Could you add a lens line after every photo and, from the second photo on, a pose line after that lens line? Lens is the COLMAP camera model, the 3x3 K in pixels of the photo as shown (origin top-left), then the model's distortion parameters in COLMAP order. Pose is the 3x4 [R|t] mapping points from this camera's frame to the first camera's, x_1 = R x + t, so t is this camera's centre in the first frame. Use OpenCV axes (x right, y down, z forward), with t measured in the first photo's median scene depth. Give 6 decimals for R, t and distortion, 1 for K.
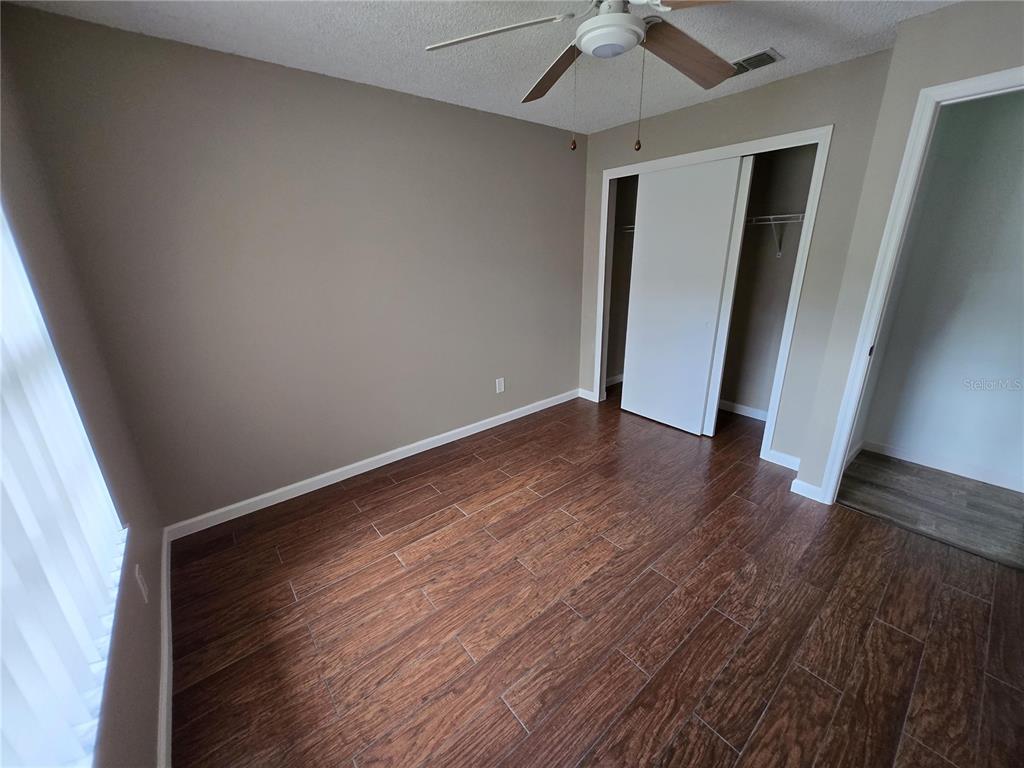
lens RADIAL K [[400.9, 0, 506.4], [0, 400.9, 376.9], [0, 0, 1]] dist [-0.000559, -0.000389]
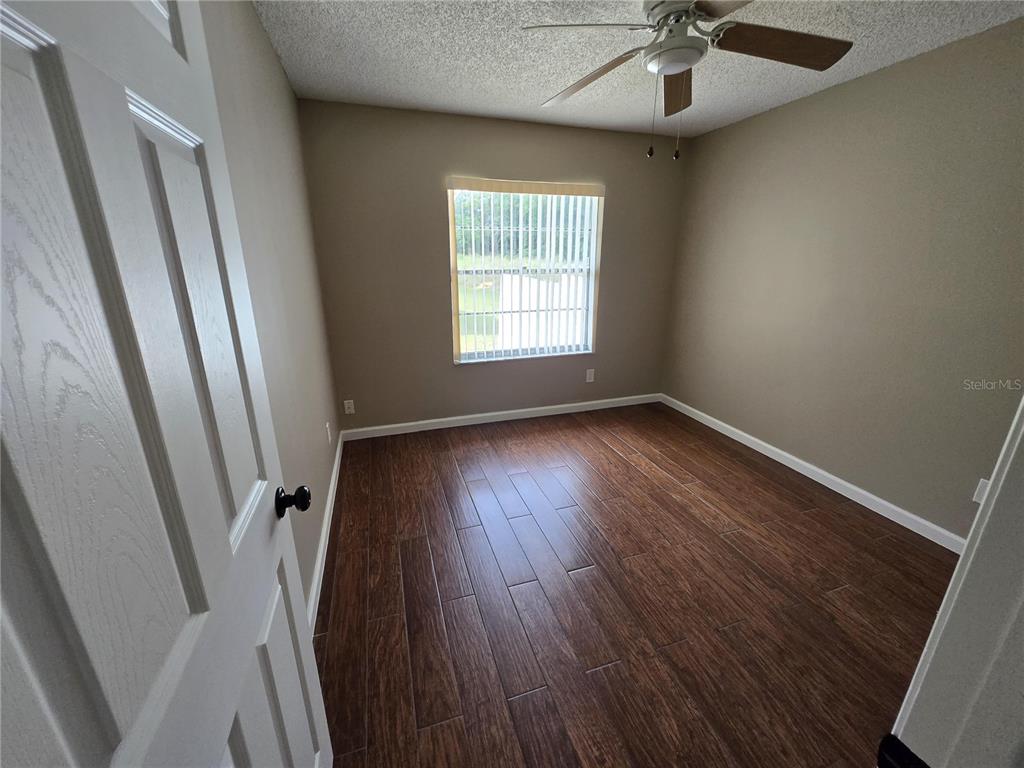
lens RADIAL K [[400.9, 0, 506.4], [0, 400.9, 376.9], [0, 0, 1]] dist [-0.000559, -0.000389]
pose [[-0.362596, 0.295260, -0.883938, 1.023556], [-0.275173, 0.872277, 0.404243, -0.244693], [0.890396, 0.389812, -0.235036, 0.735811]]
